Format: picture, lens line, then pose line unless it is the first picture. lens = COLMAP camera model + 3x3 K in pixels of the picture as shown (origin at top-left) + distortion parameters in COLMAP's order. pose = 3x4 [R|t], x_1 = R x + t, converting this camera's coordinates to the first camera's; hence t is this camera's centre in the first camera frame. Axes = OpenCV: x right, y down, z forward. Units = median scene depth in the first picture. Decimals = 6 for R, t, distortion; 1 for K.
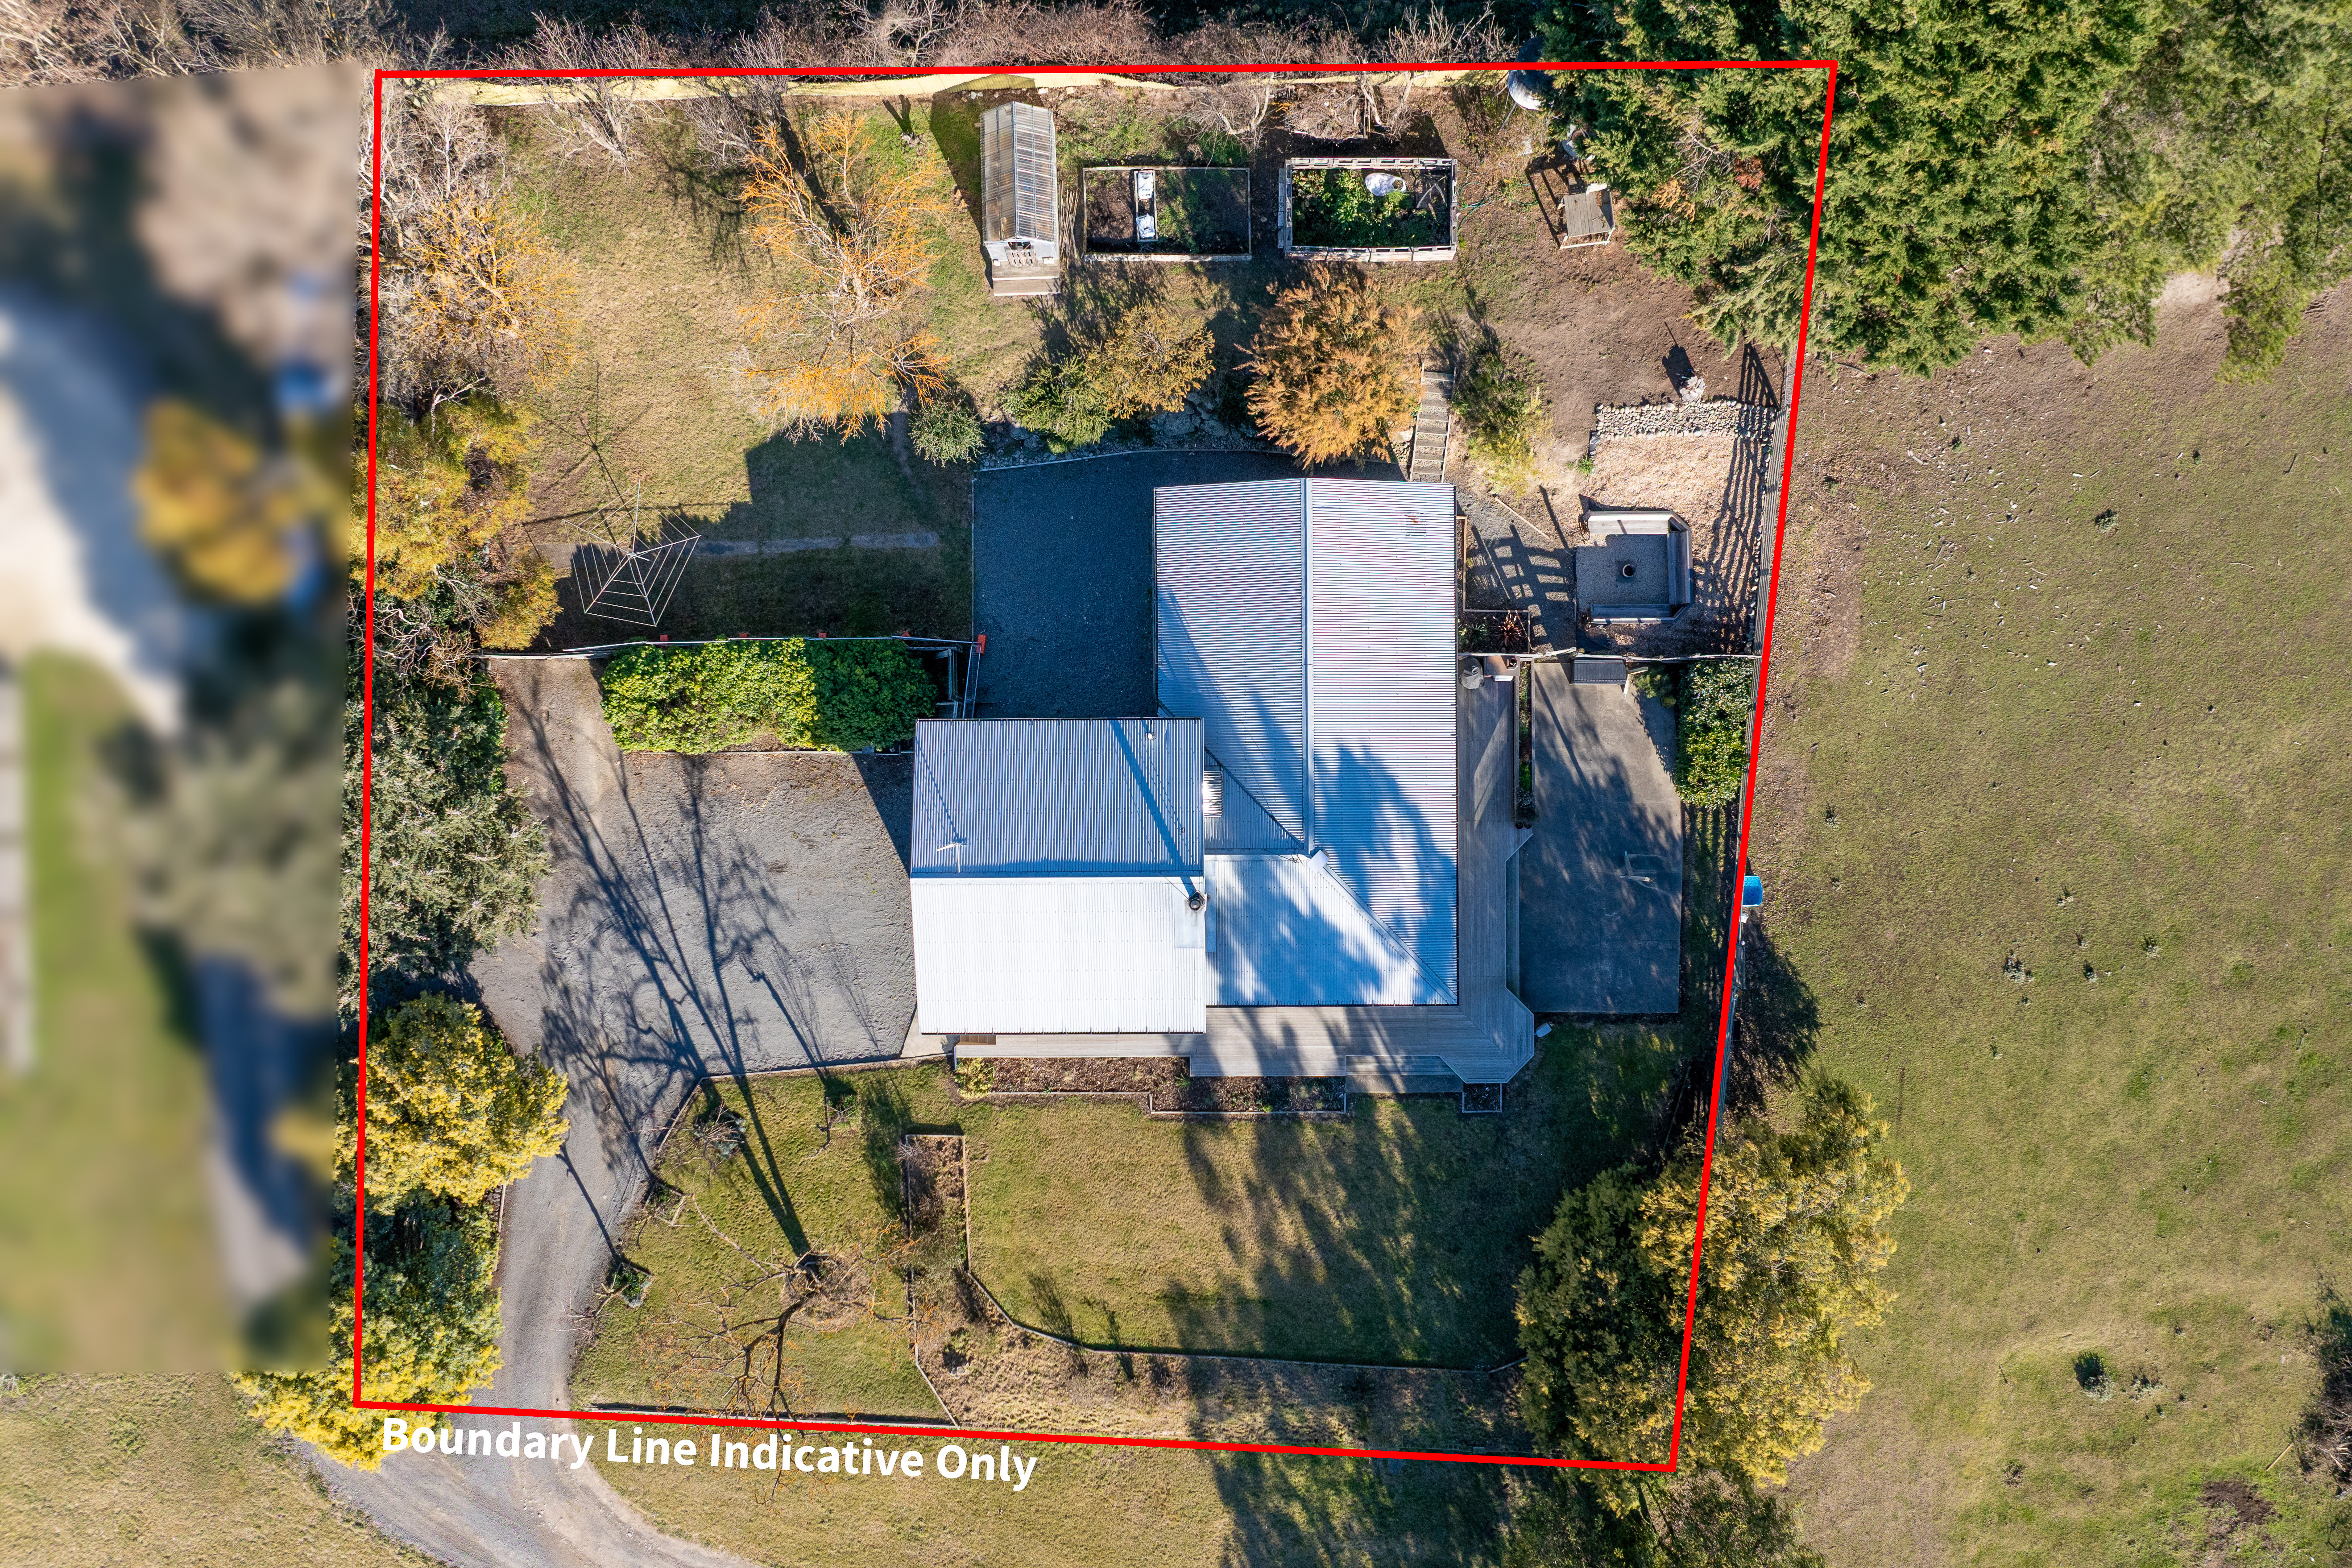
lens RADIAL K [[1643.8, 0, 1176.0], [0, 1643.8, 784.0], [0, 0, 1]] dist [-0.040289, 0.000122]
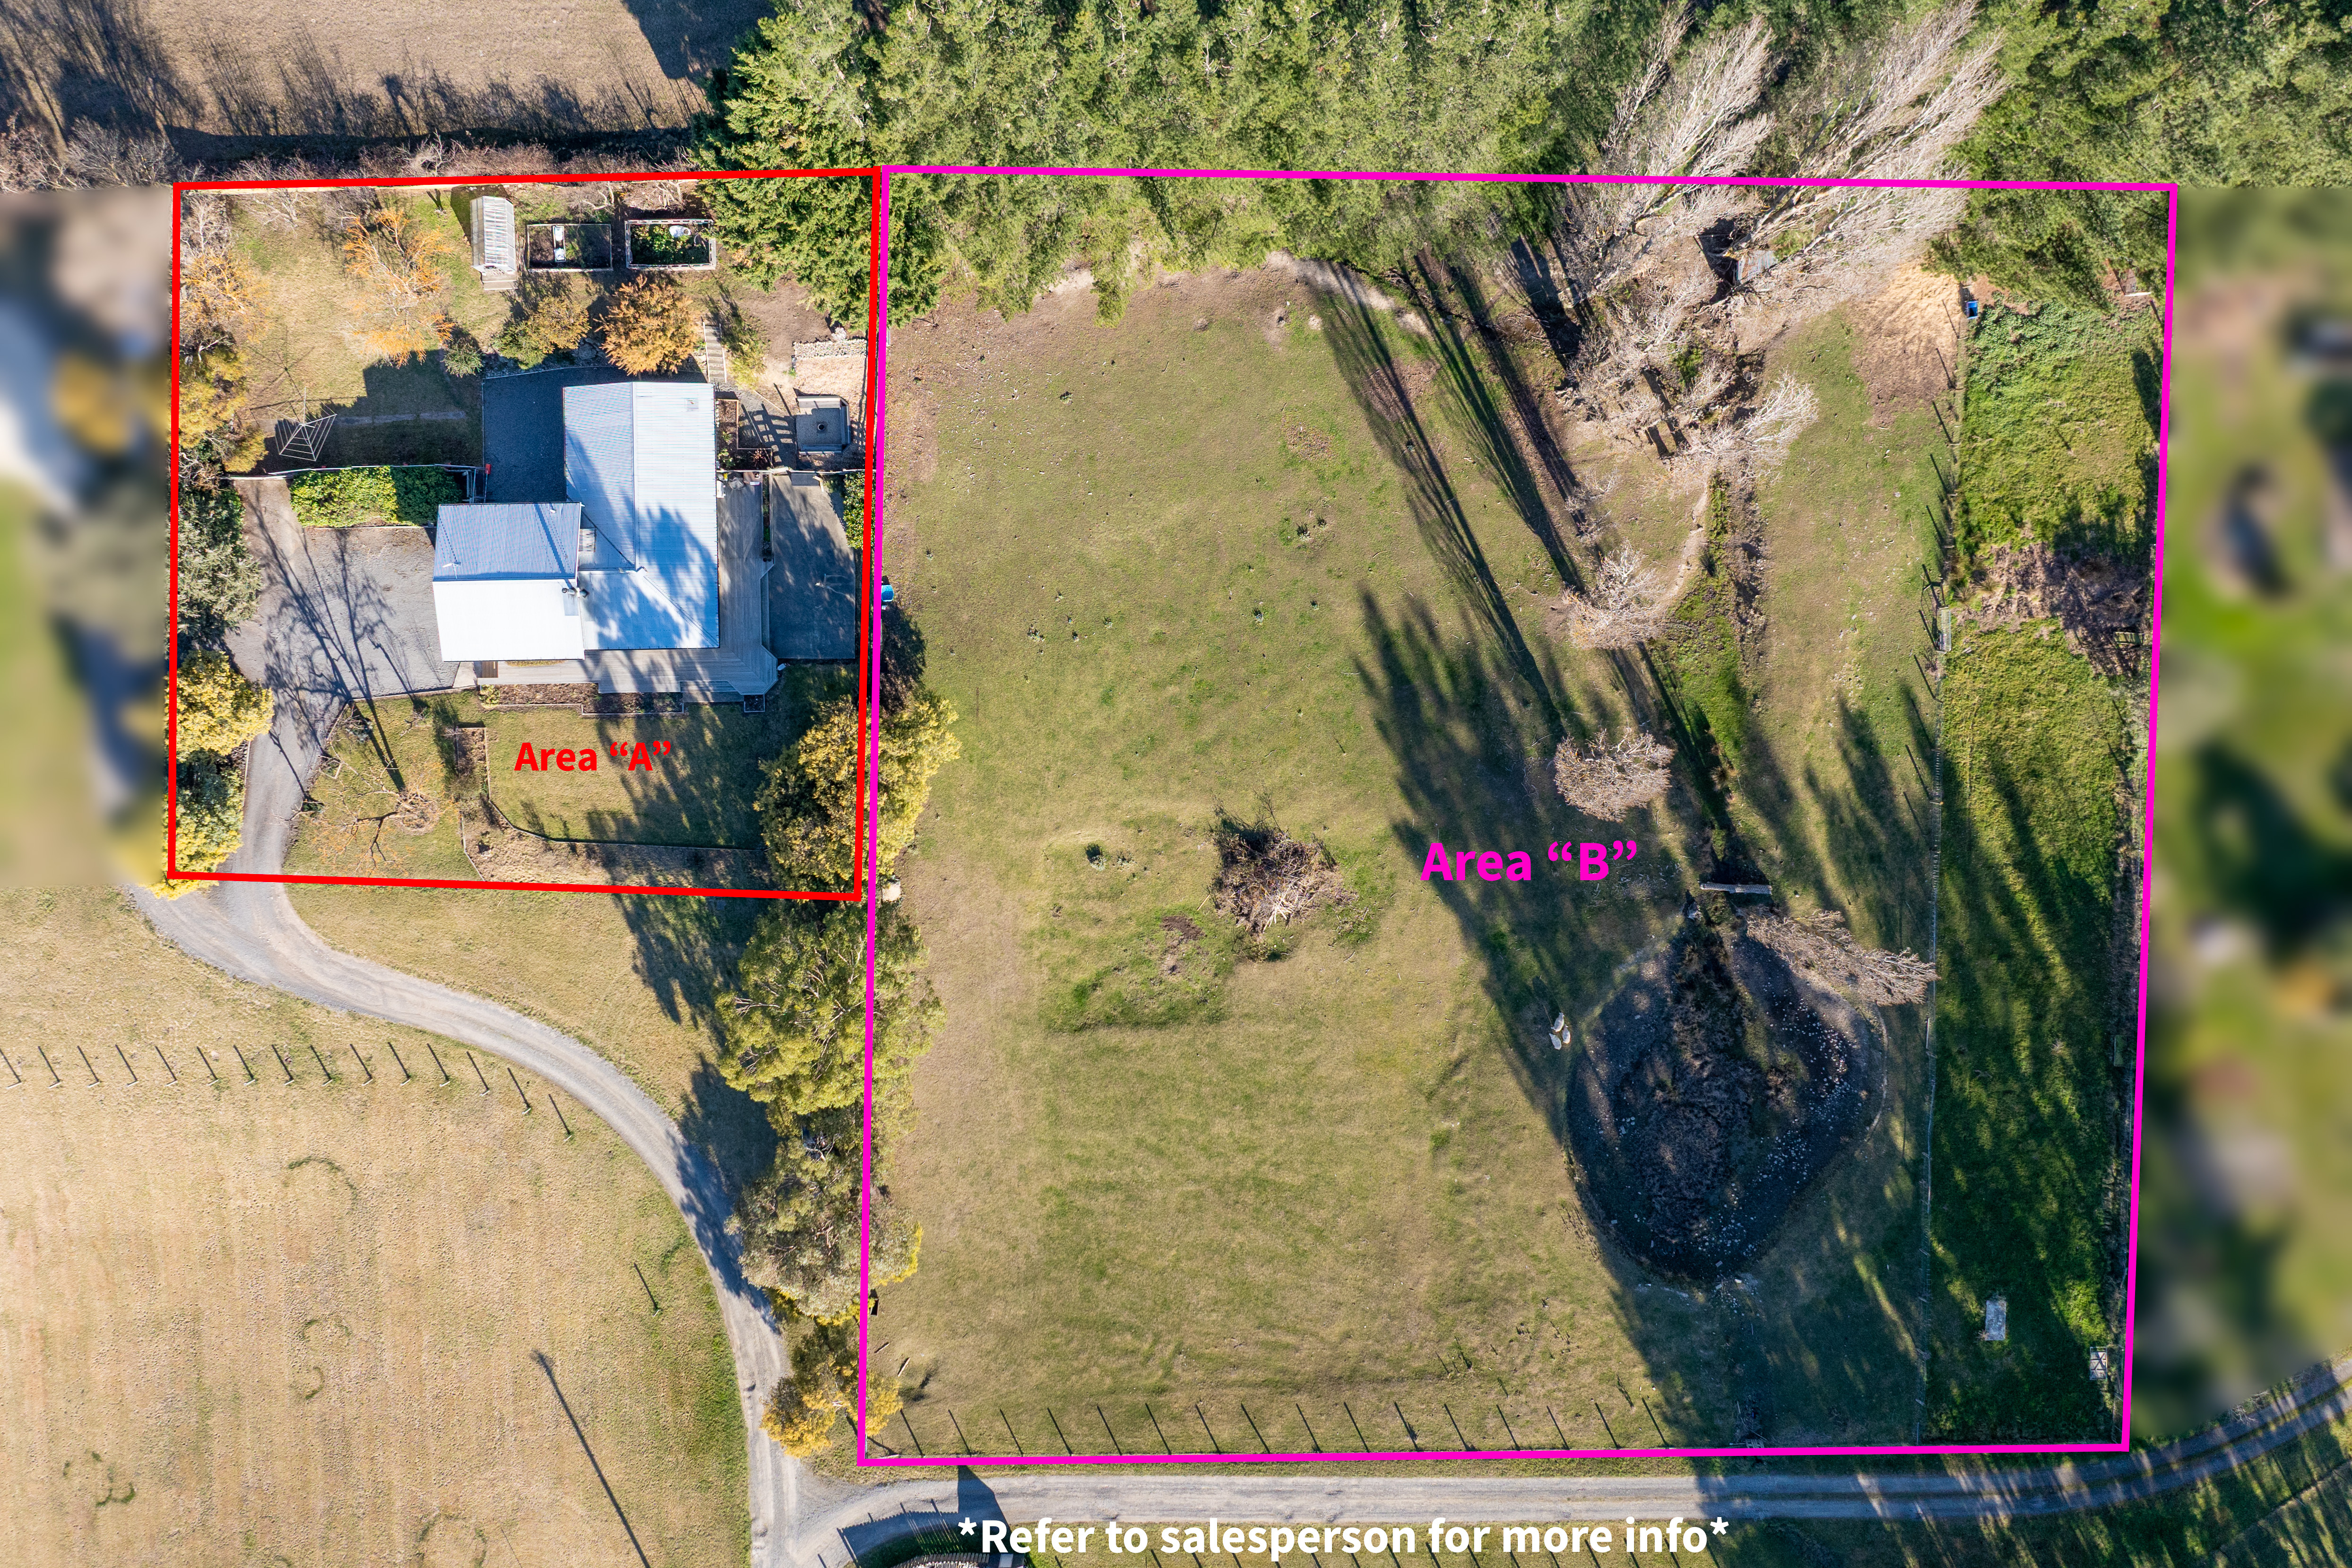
lens RADIAL K [[1801.0, 0, 1174.4], [0, 1801.0, 709.4], [0, 0, 1]] dist [-0.054688, -0.001603]
pose [[0.999598, -0.009647, 0.026661, 0.631915], [0.009208, 0.999821, 0.016515, 0.170623], [-0.026816, -0.016263, 0.999508, -1.124653]]
